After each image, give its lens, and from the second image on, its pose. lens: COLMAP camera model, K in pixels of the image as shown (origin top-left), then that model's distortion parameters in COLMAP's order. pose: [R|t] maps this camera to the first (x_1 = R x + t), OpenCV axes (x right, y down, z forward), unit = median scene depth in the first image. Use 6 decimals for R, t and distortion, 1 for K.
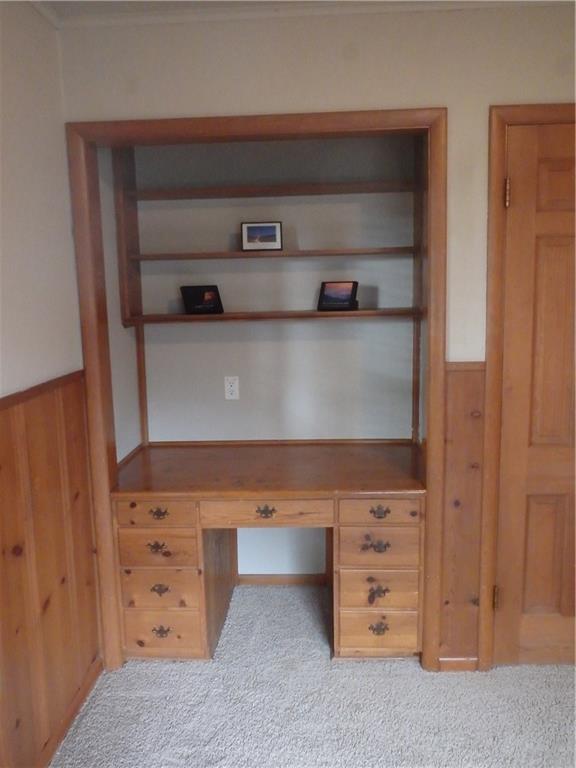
lens RADIAL K [[630.3, 0, 288.0], [0, 630.3, 384.0], [0, 0, 1]] dist [-0.032045, 0.014135]
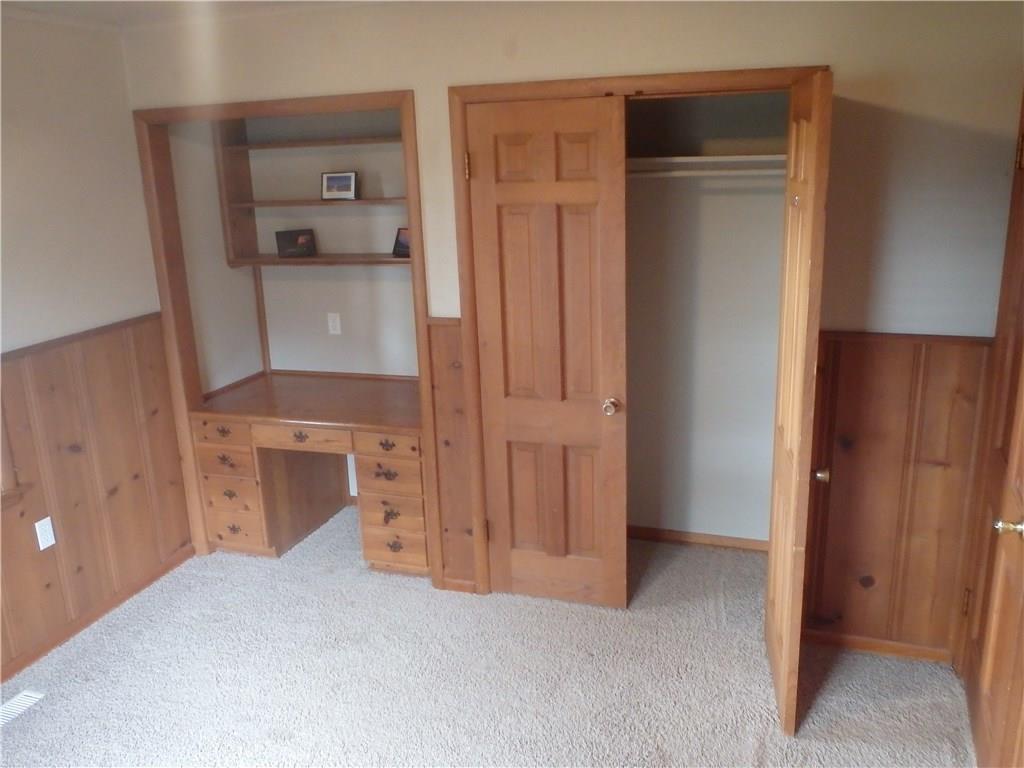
lens RADIAL K [[840.4, 0, 511.0], [0, 840.4, 370.9], [0, 0, 1]] dist [-0.032045, 0.014135]
pose [[0.961863, 0.056030, -0.267731, 0.741289], [-0.026661, 0.993339, 0.112098, -0.103428], [0.272228, -0.100685, 0.956950, -0.370438]]
